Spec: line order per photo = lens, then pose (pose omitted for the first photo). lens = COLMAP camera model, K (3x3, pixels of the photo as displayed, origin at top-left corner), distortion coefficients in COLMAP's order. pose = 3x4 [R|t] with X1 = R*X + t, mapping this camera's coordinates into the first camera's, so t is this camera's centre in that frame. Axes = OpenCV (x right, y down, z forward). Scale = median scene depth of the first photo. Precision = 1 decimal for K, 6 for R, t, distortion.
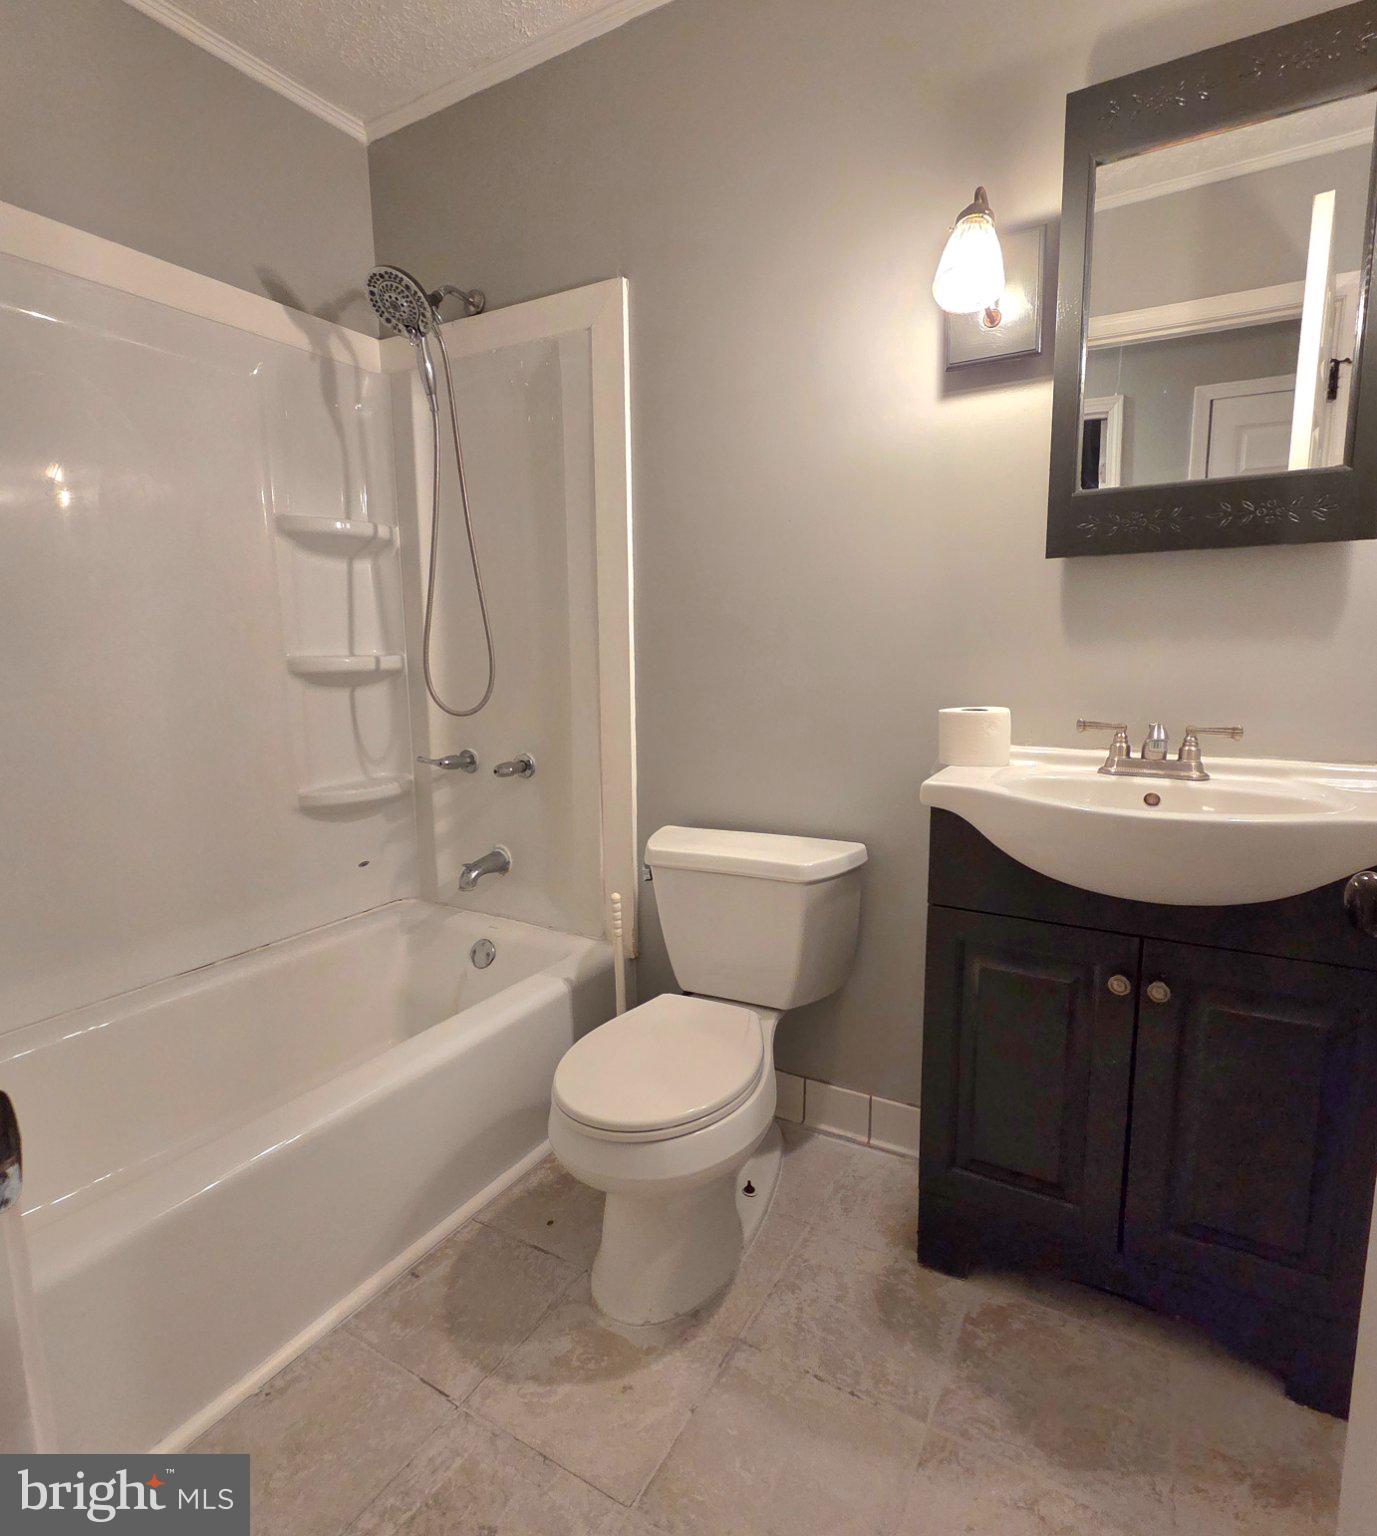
lens RADIAL K [[779.7, 0, 686.8], [0, 779.7, 761.4], [0, 0, 1]] dist [-0.000805, -0.000844]
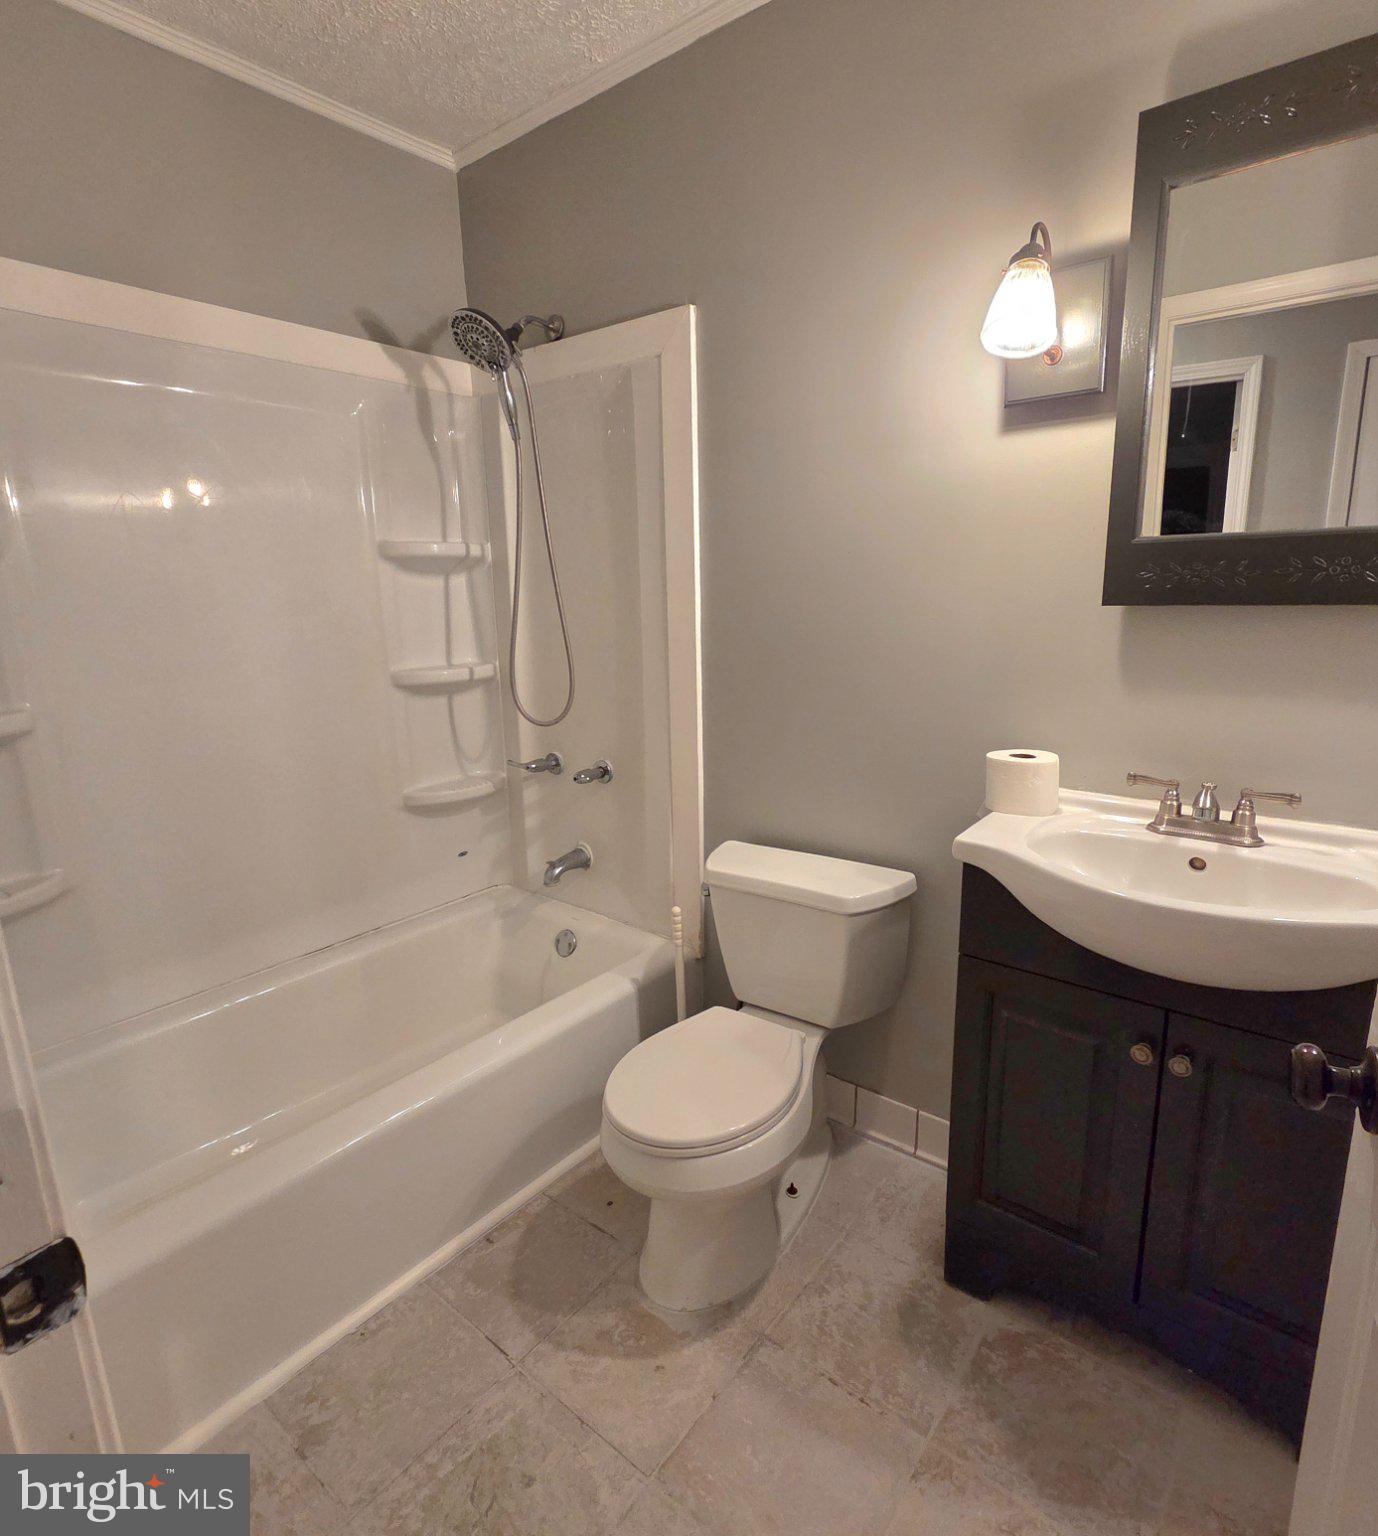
lens RADIAL K [[772.6, 0, 693.2], [0, 772.6, 762.2], [0, 0, 1]] dist [-0.000288, -0.001810]
pose [[0.990026, 0.020081, -0.139446, 0.093636], [-0.010803, 0.997696, 0.066975, -0.123992], [0.140470, -0.064801, 0.987962, -0.034114]]
